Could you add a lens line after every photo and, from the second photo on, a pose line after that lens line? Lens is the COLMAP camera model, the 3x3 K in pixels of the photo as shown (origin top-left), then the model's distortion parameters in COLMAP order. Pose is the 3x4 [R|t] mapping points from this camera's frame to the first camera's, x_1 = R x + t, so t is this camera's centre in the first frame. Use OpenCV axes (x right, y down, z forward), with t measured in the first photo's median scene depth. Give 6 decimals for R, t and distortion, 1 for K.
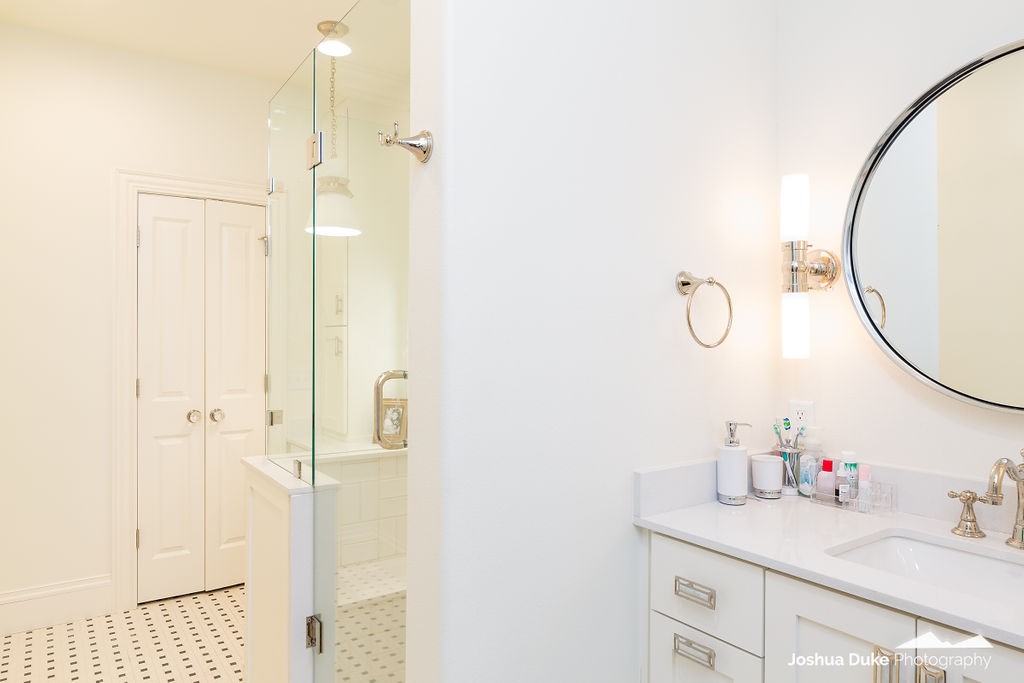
lens RADIAL K [[702.9, 0, 515.6], [0, 702.9, 341.8], [0, 0, 1]] dist [0.033121, -0.001634]
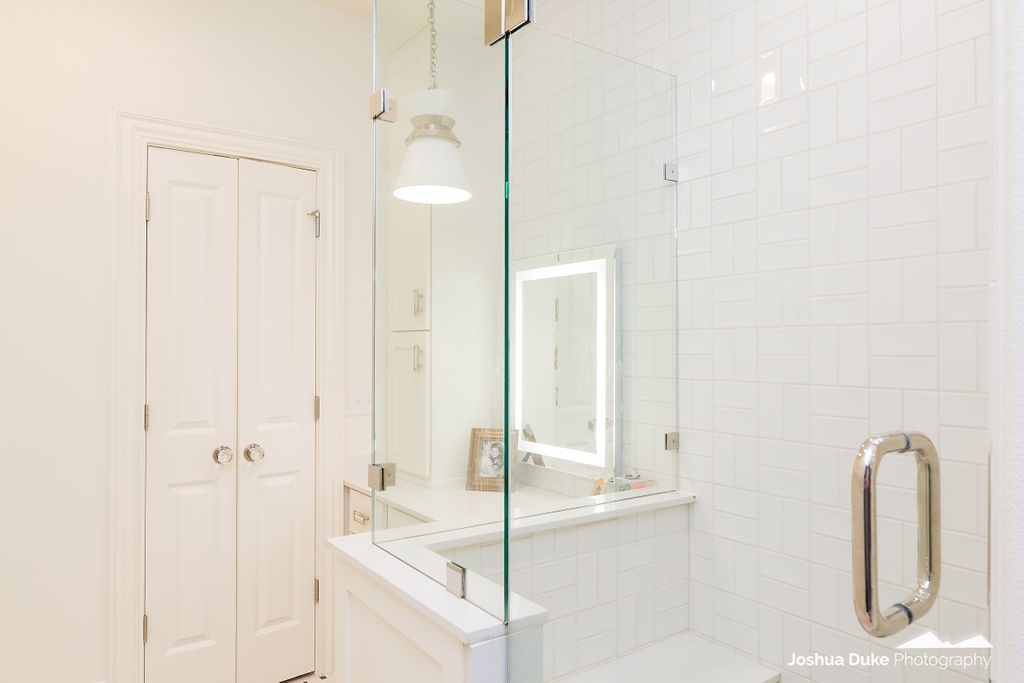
lens RADIAL K [[702.9, 0, 509.1], [0, 702.9, 340.9], [0, 0, 1]] dist [0.033121, -0.001634]
pose [[0.999860, -0.002522, 0.016542, -0.171265], [0.002699, 0.999939, -0.010715, -0.003444], [-0.016514, 0.010758, 0.999806, 0.266253]]
